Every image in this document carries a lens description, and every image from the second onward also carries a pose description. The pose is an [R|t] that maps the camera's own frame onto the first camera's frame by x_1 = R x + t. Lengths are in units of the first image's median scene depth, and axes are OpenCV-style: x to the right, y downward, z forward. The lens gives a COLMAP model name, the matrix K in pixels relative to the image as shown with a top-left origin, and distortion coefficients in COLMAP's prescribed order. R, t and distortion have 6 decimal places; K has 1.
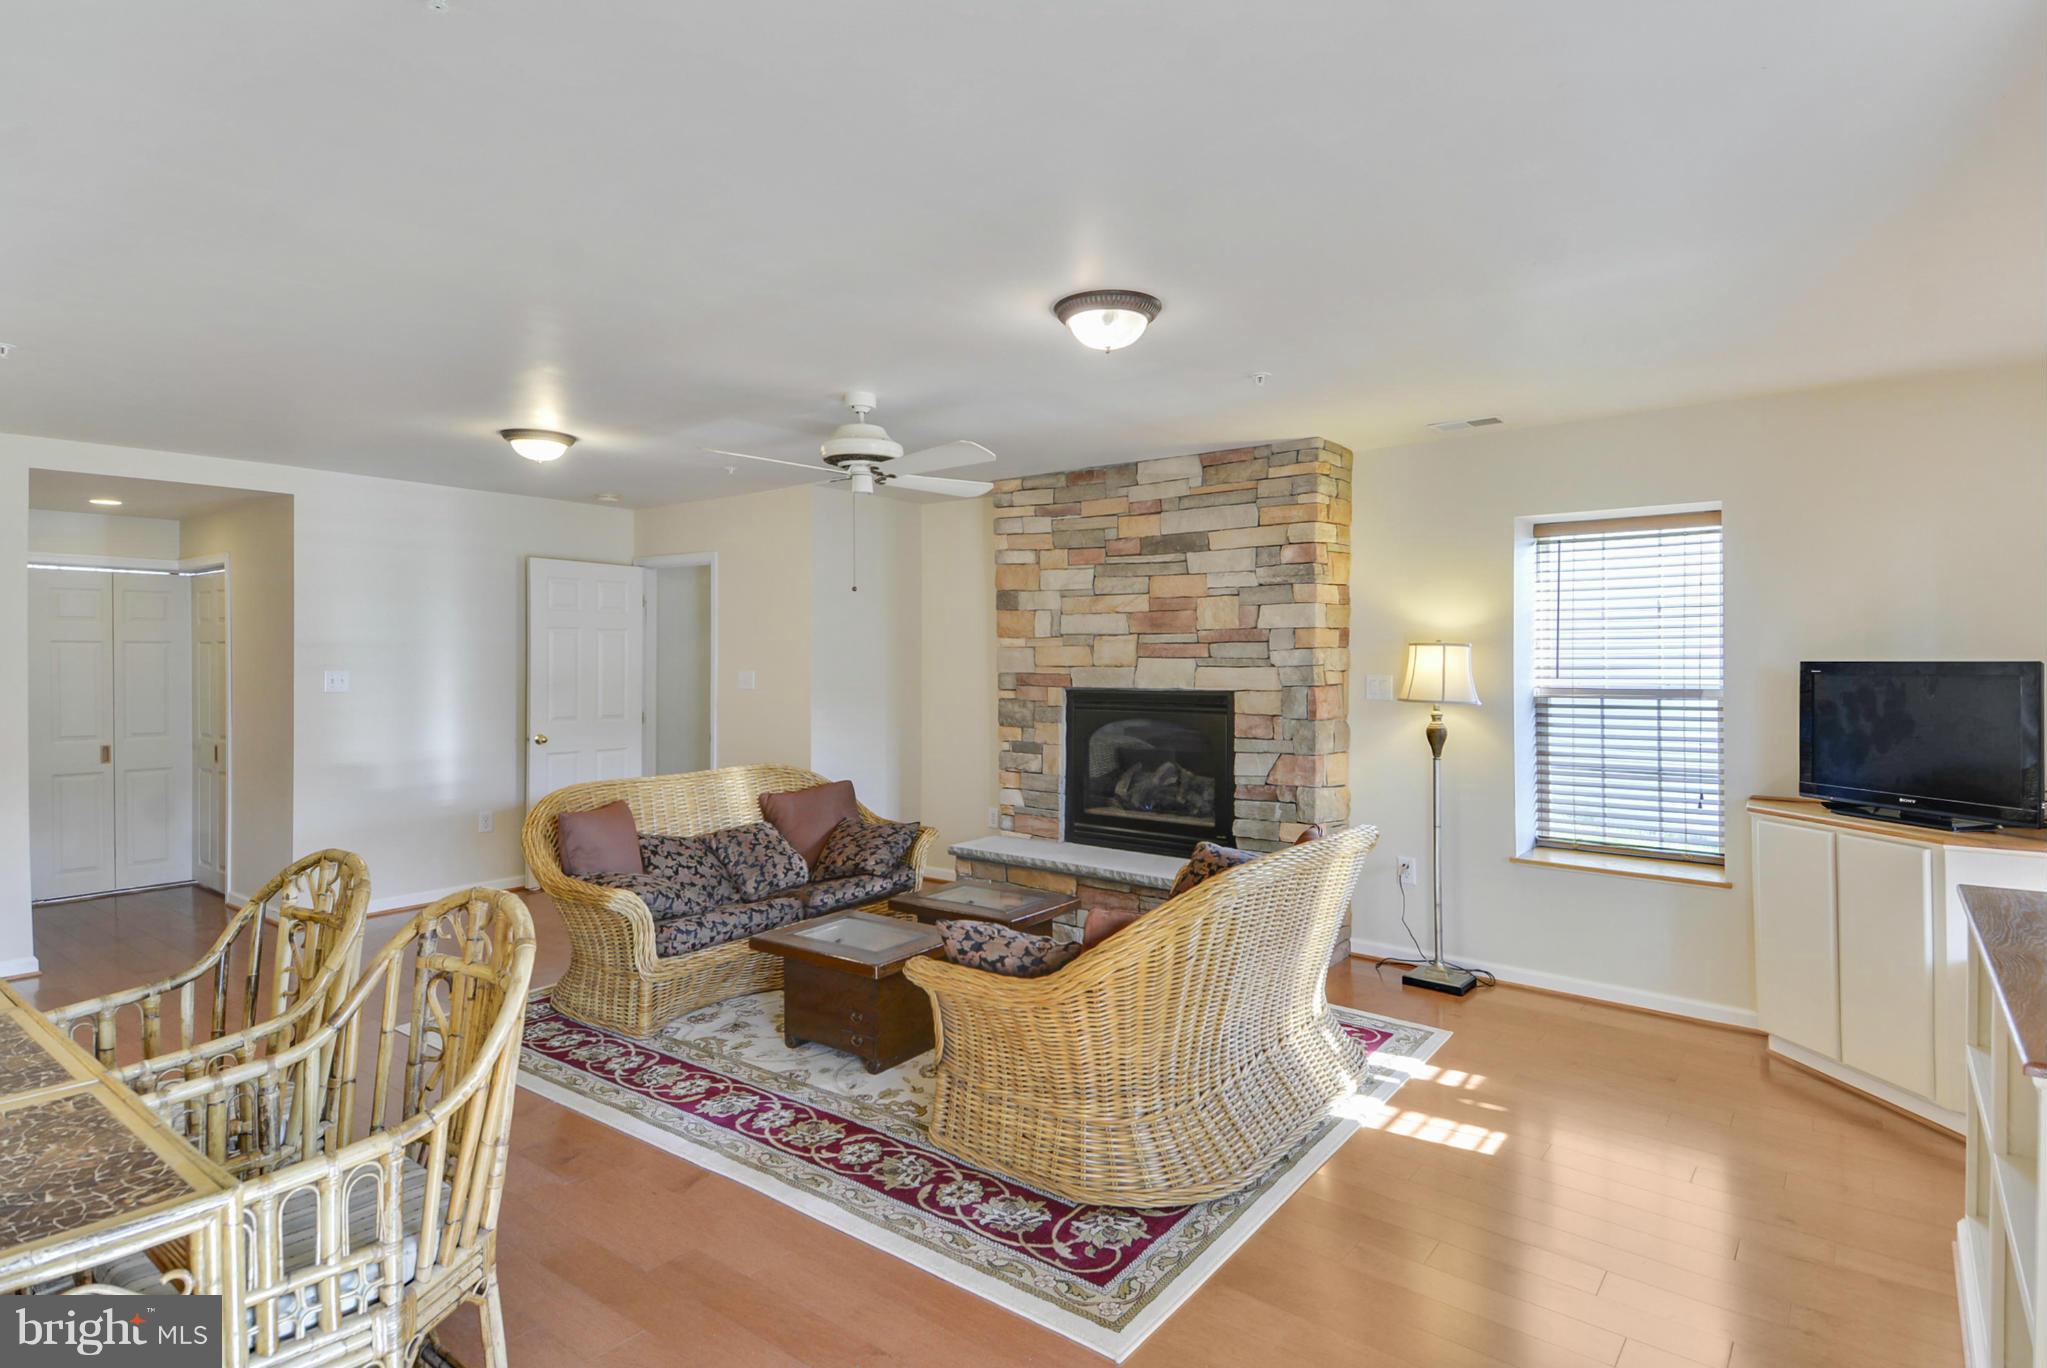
lens RADIAL K [[1091.8, 0, 1026.1], [0, 1091.8, 688.4], [0, 0, 1]] dist [0.134070, -0.068099]
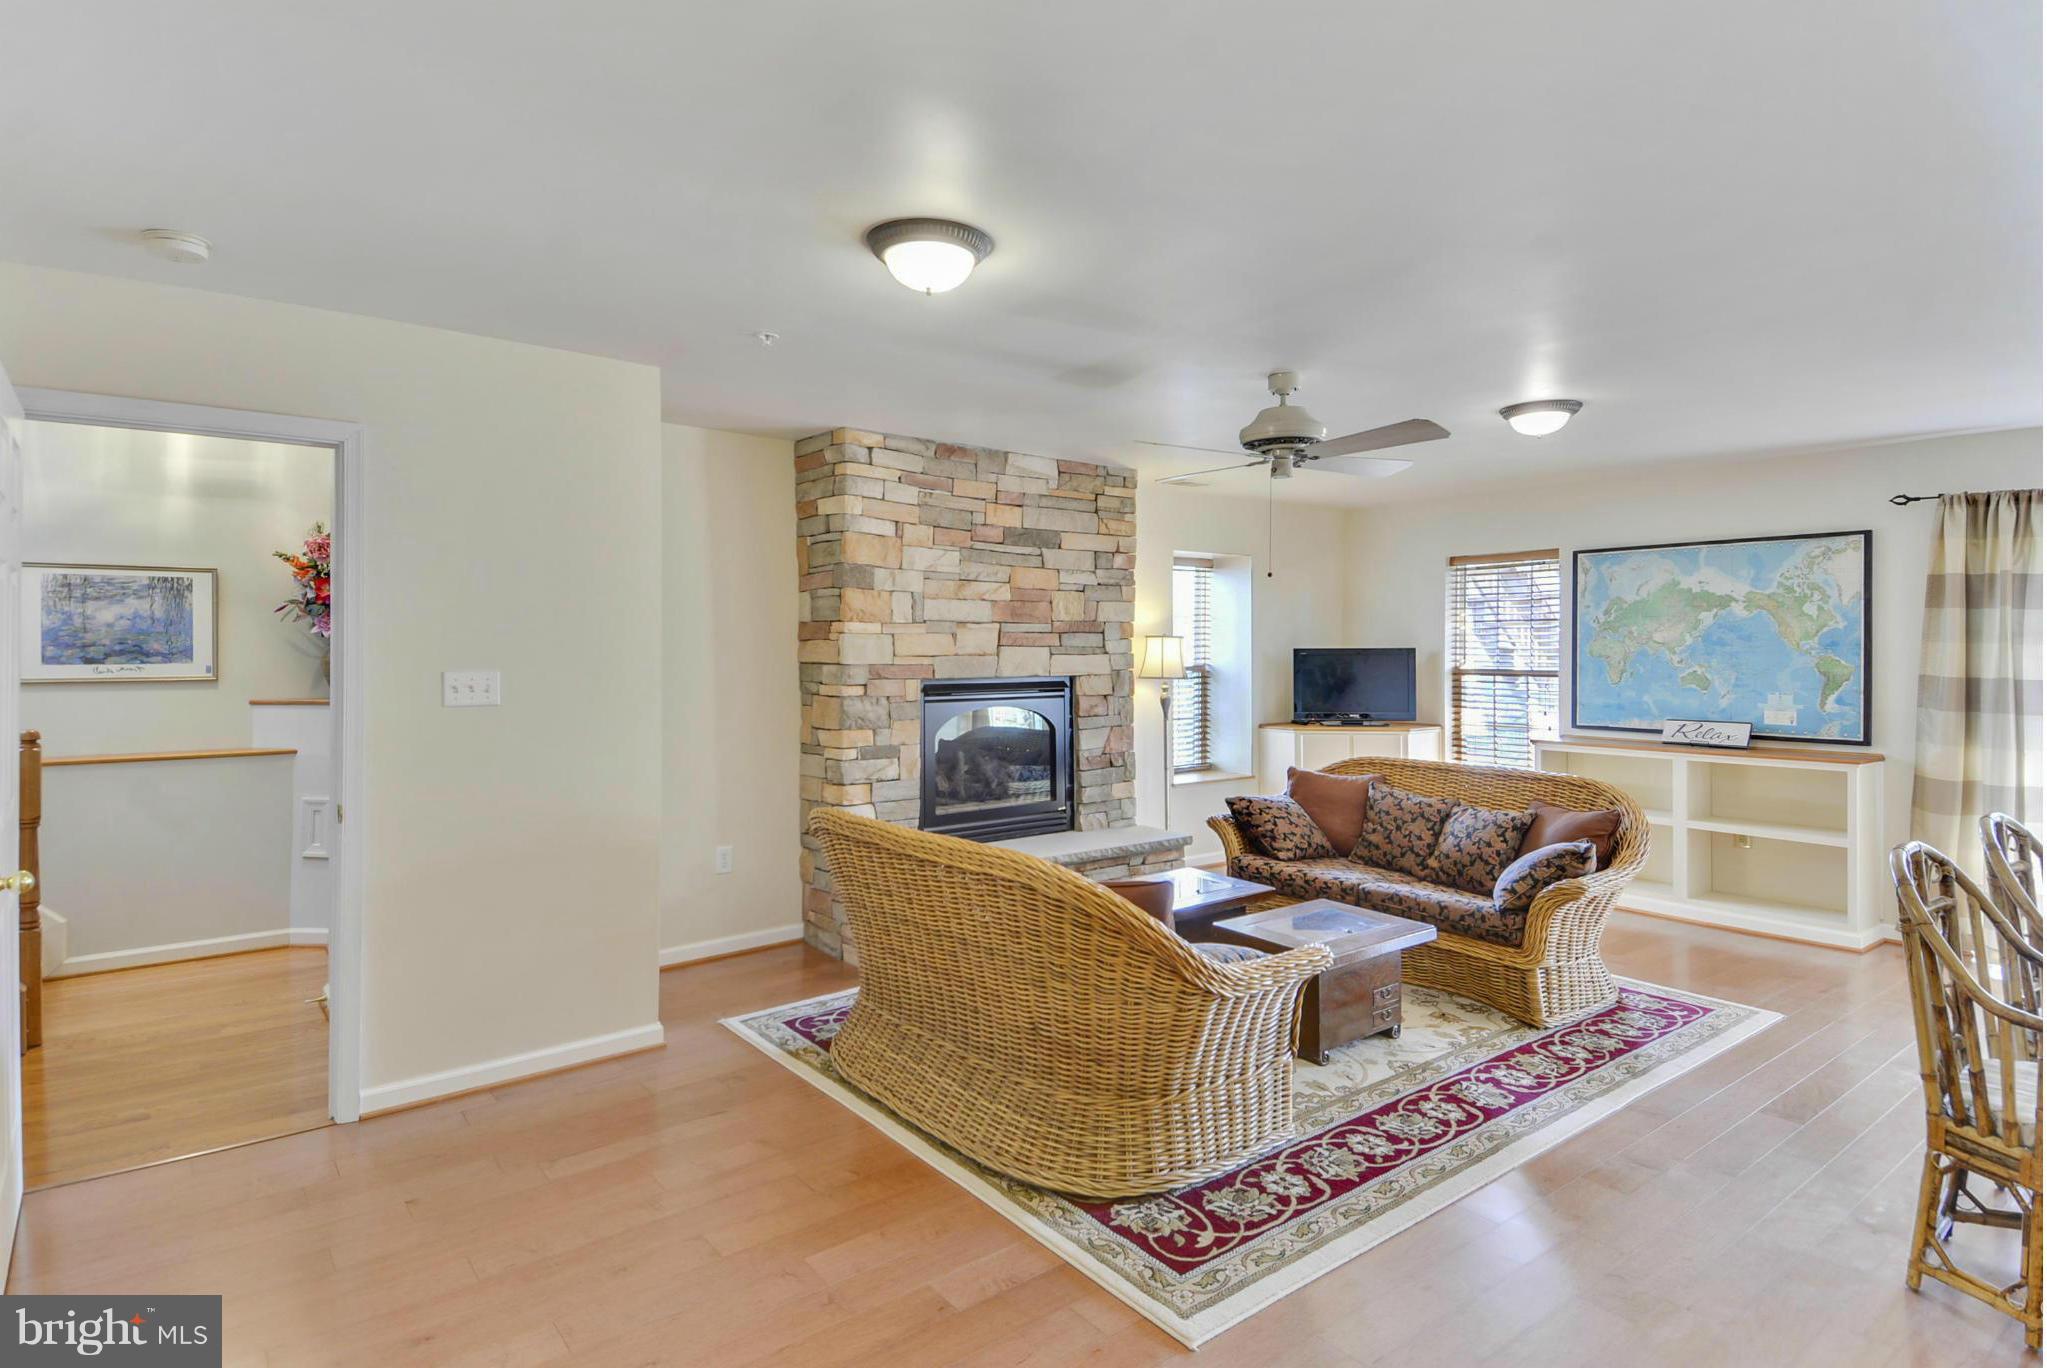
lens RADIAL K [[1069.8, 0, 1024.9], [0, 1069.8, 675.9], [0, 0, 1]] dist [0.125496, -0.090813]
pose [[0.232827, -0.026720, 0.972151, -0.925786], [0.027307, 0.999408, 0.020930, -0.023085], [-0.972135, 0.021673, 0.233419, 0.822590]]
